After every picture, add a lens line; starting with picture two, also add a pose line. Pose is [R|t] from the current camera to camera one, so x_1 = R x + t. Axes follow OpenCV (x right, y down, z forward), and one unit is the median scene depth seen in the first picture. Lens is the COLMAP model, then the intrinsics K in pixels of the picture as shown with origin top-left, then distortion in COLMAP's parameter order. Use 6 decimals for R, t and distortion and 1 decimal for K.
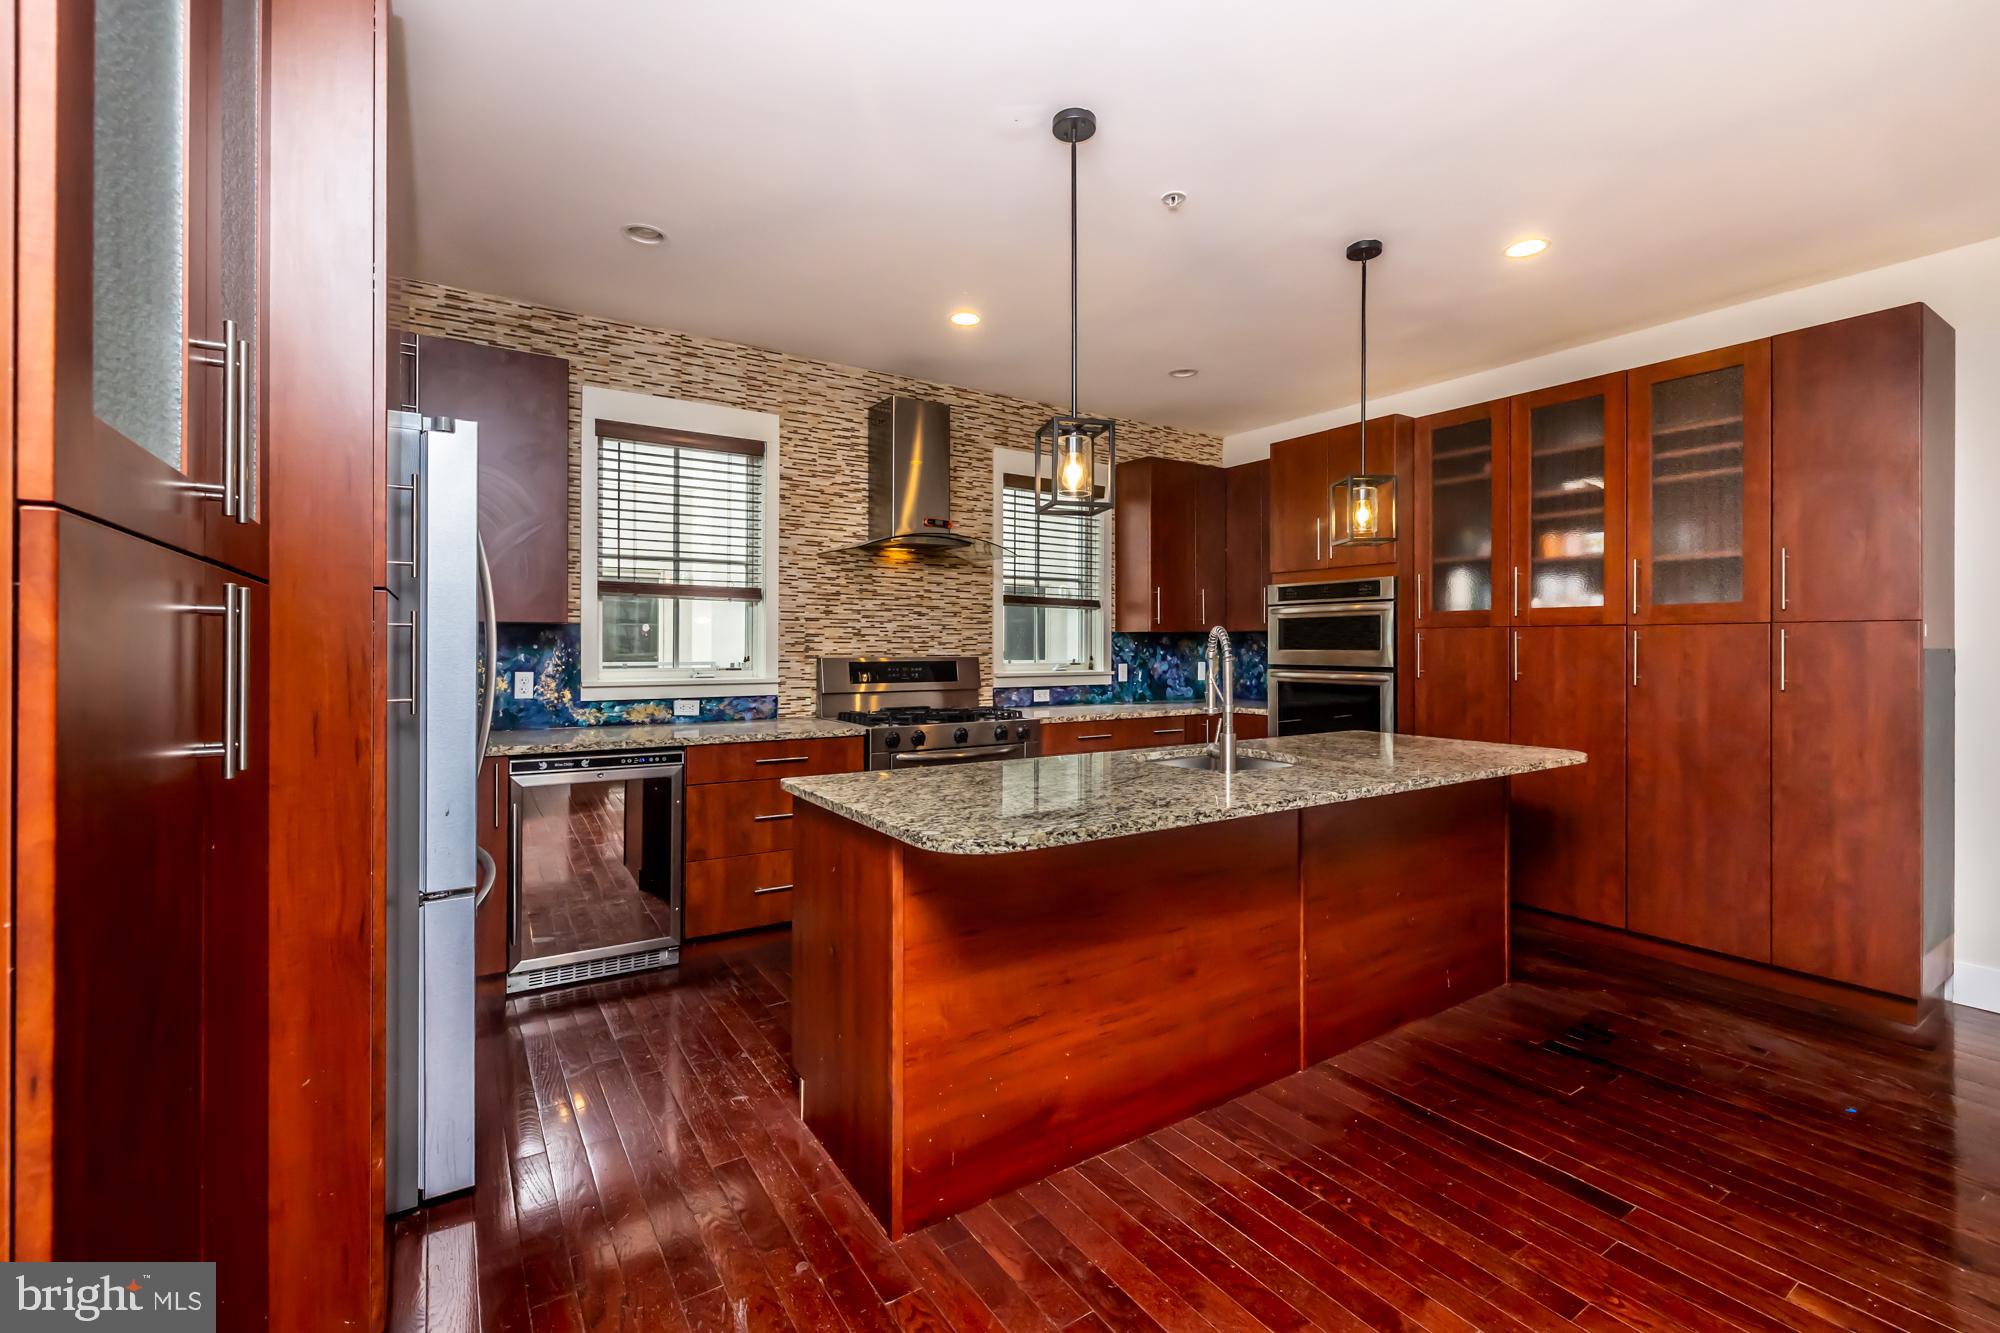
lens RADIAL K [[851.5, 0, 1003.9], [0, 851.5, 648.9], [0, 0, 1]] dist [-0.001334, 0.000142]
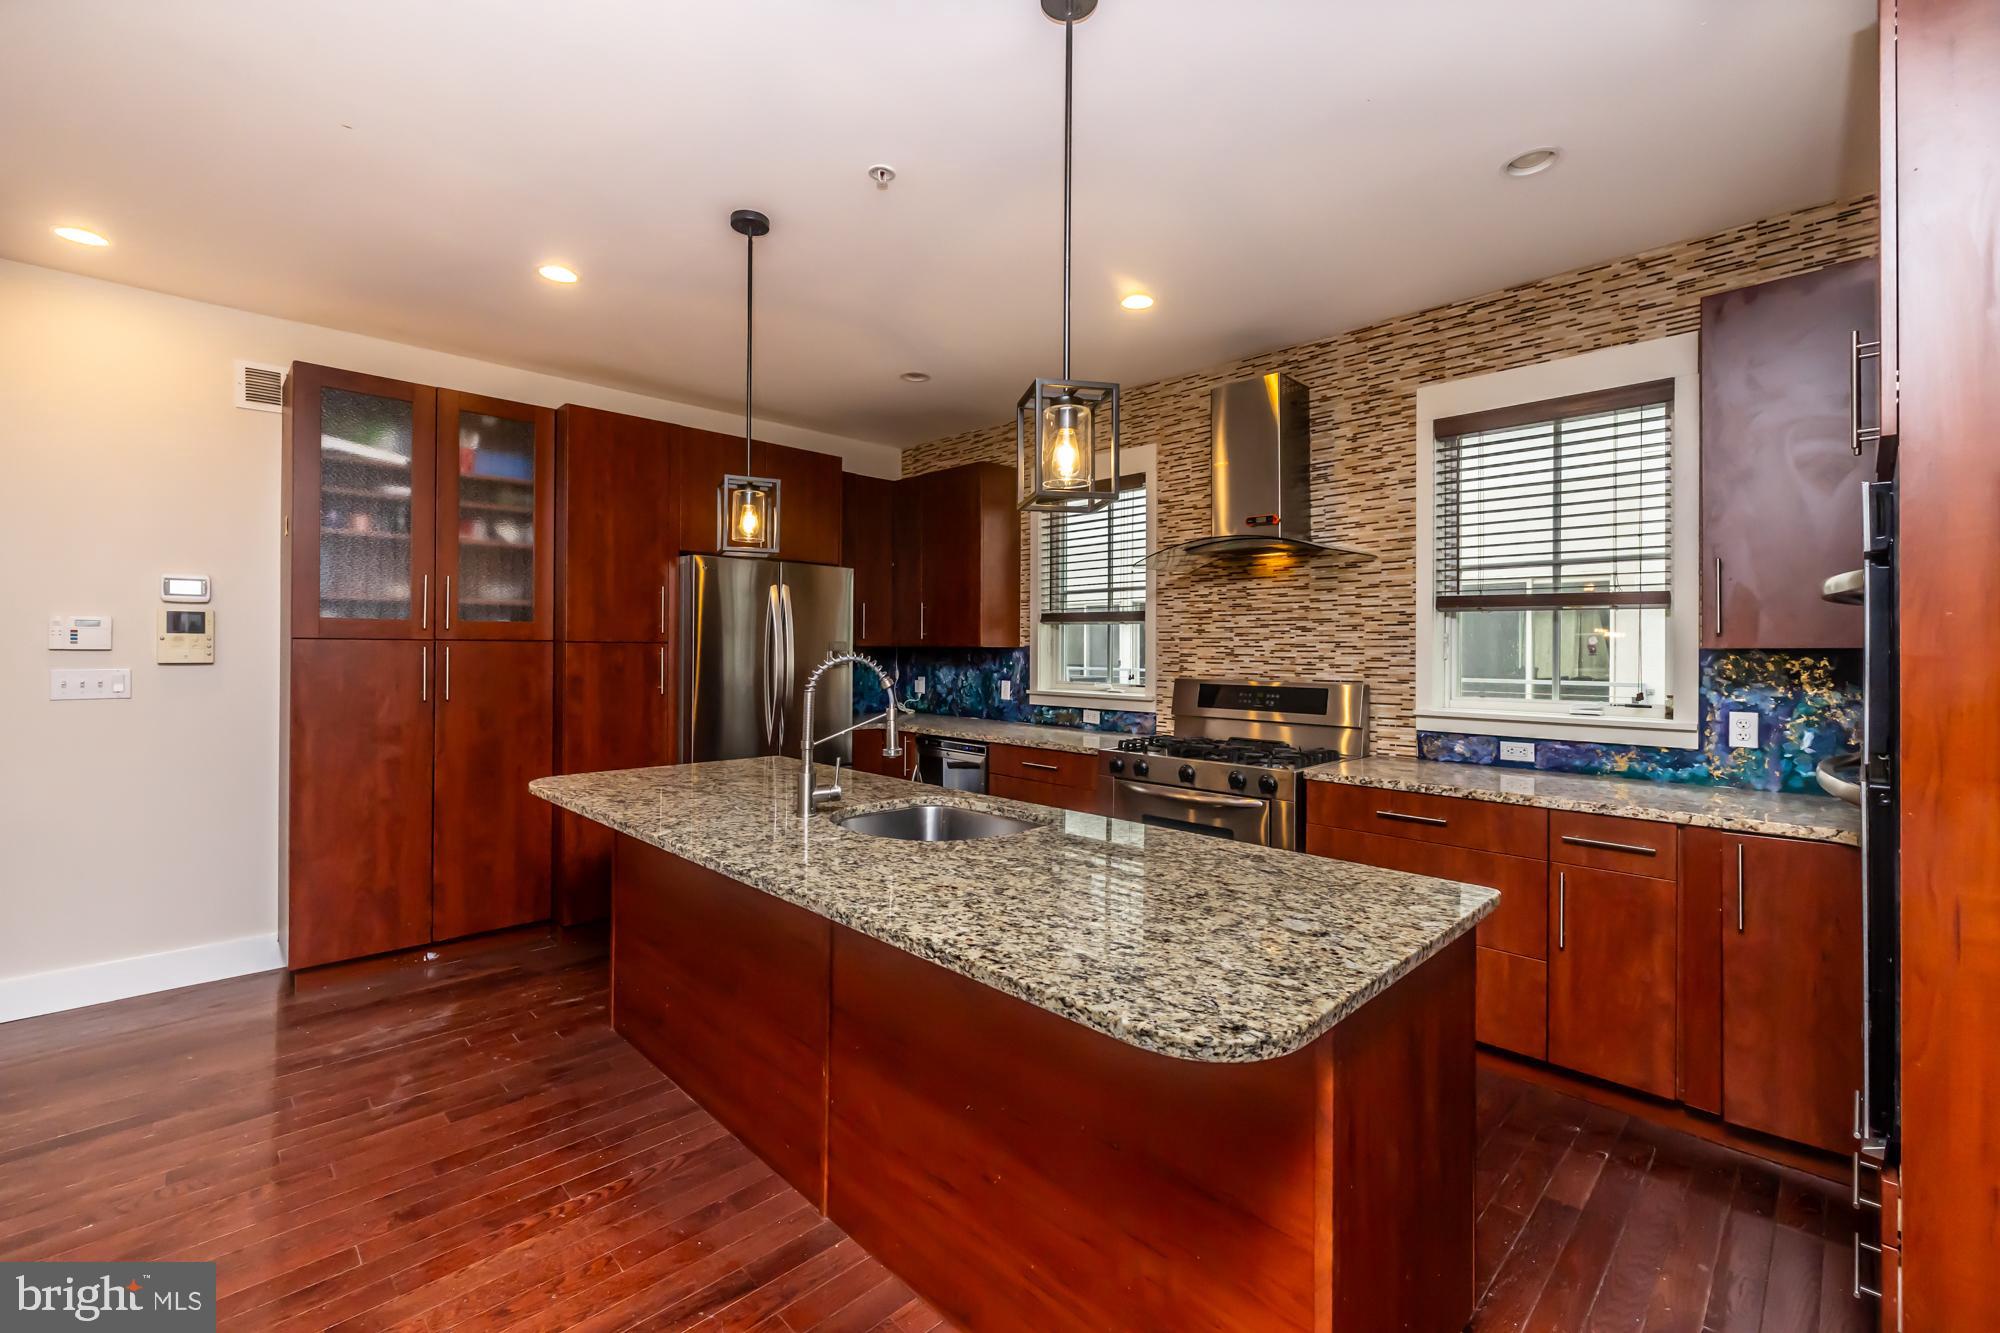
lens RADIAL K [[851.5, 0, 1003.9], [0, 851.5, 648.9], [0, 0, 1]] dist [-0.001334, 0.000142]
pose [[0.189731, -0.002591, -0.981833, 0.677118], [-0.011623, 0.999921, -0.004885, -0.015497], [0.981767, 0.012339, 0.189686, 0.588362]]
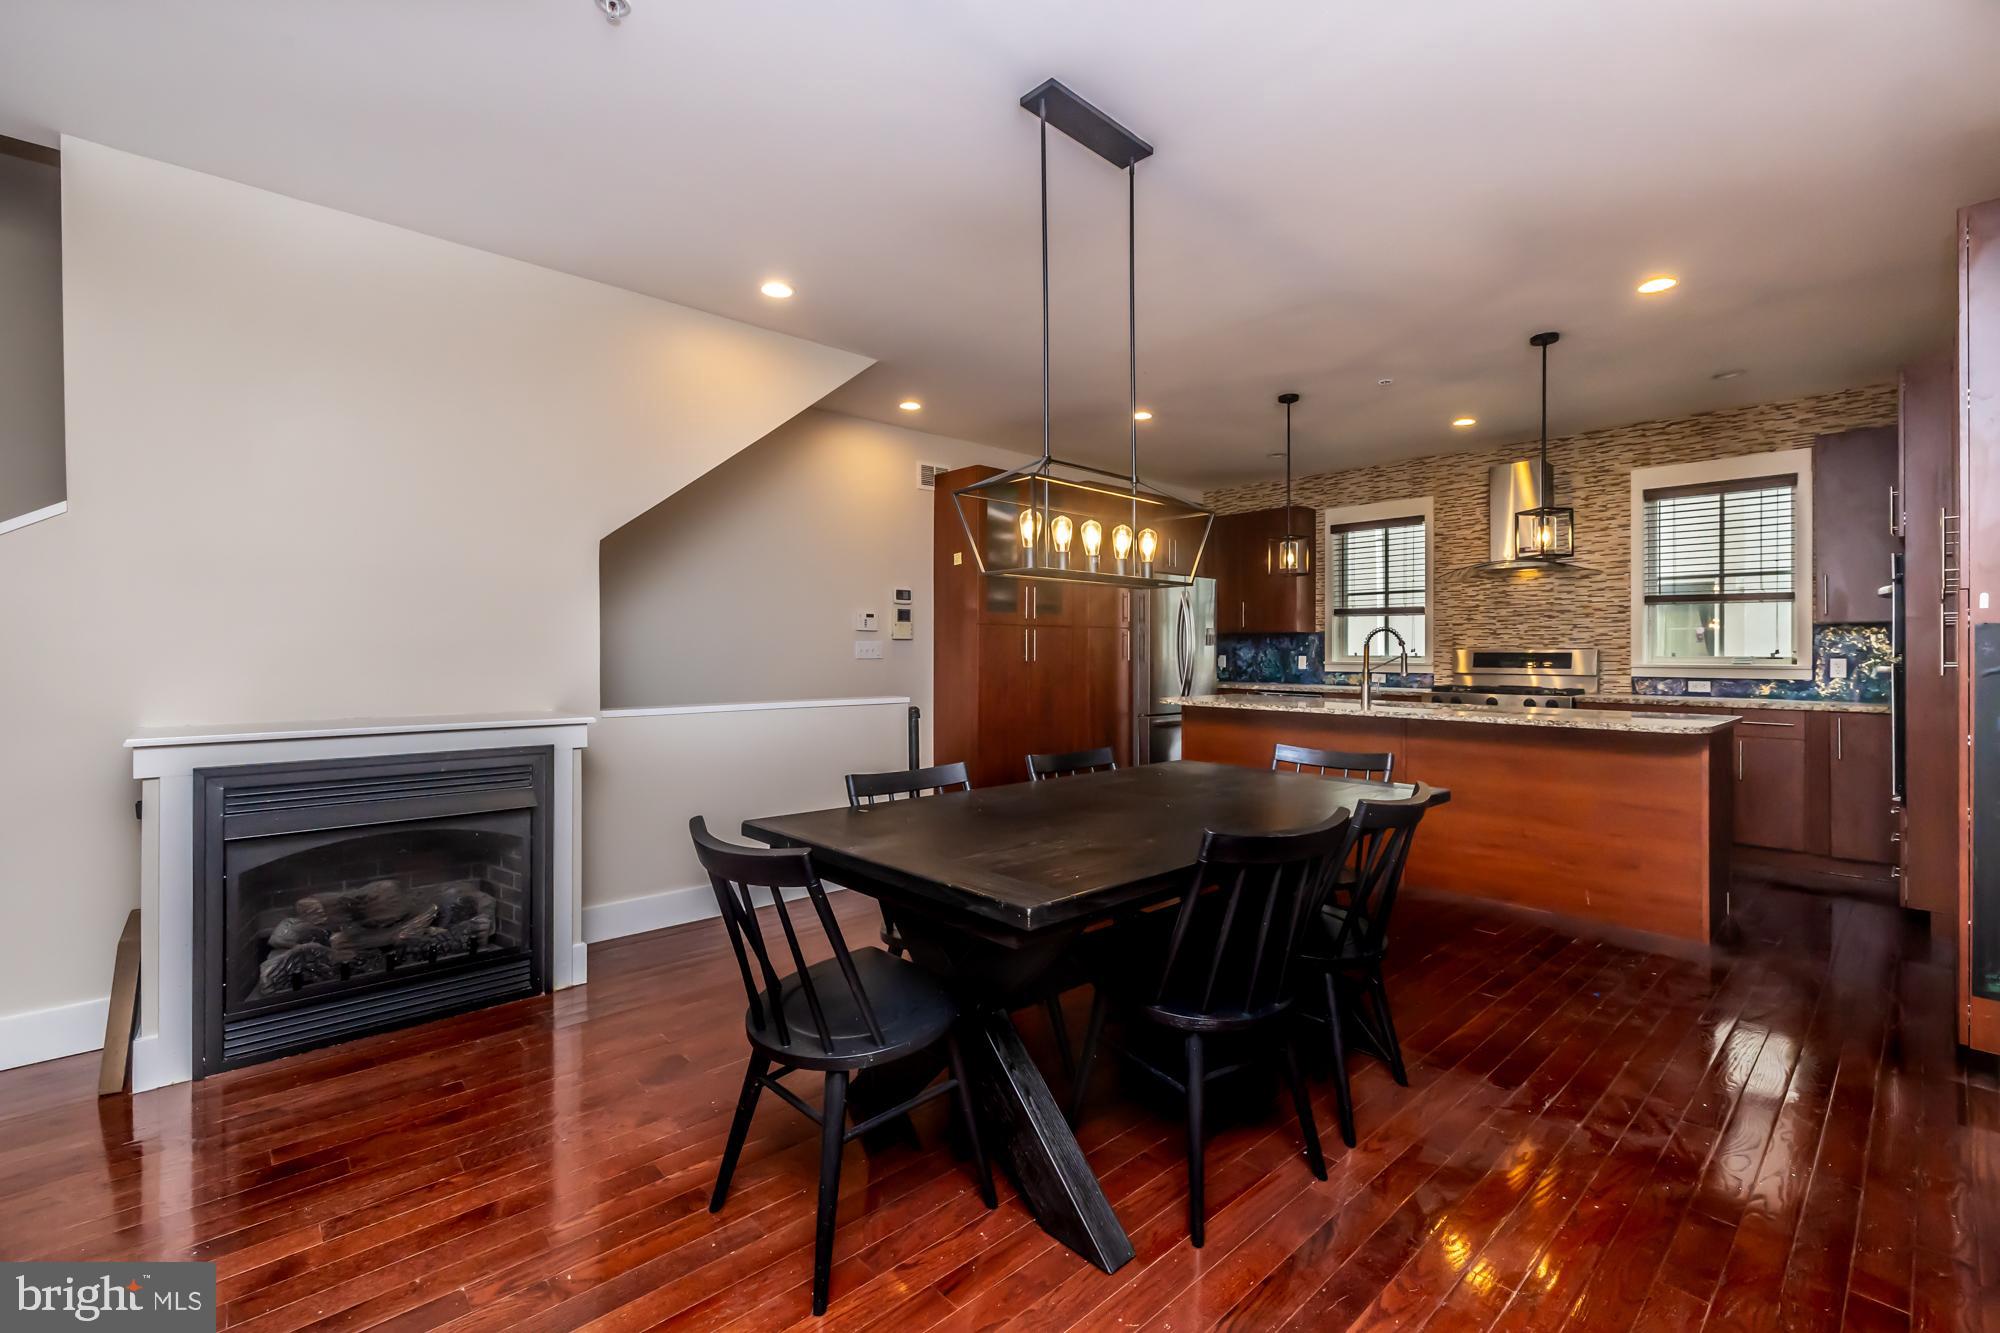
lens RADIAL K [[872.5, 0, 997.3], [0, 872.5, 653.9], [0, 0, 1]] dist [-0.001762, -0.000326]
pose [[0.153091, -0.000701, -0.988212, 1.139570], [-0.007707, 0.999968, -0.001903, 0.025920], [0.988182, 0.007907, 0.153081, -0.041151]]
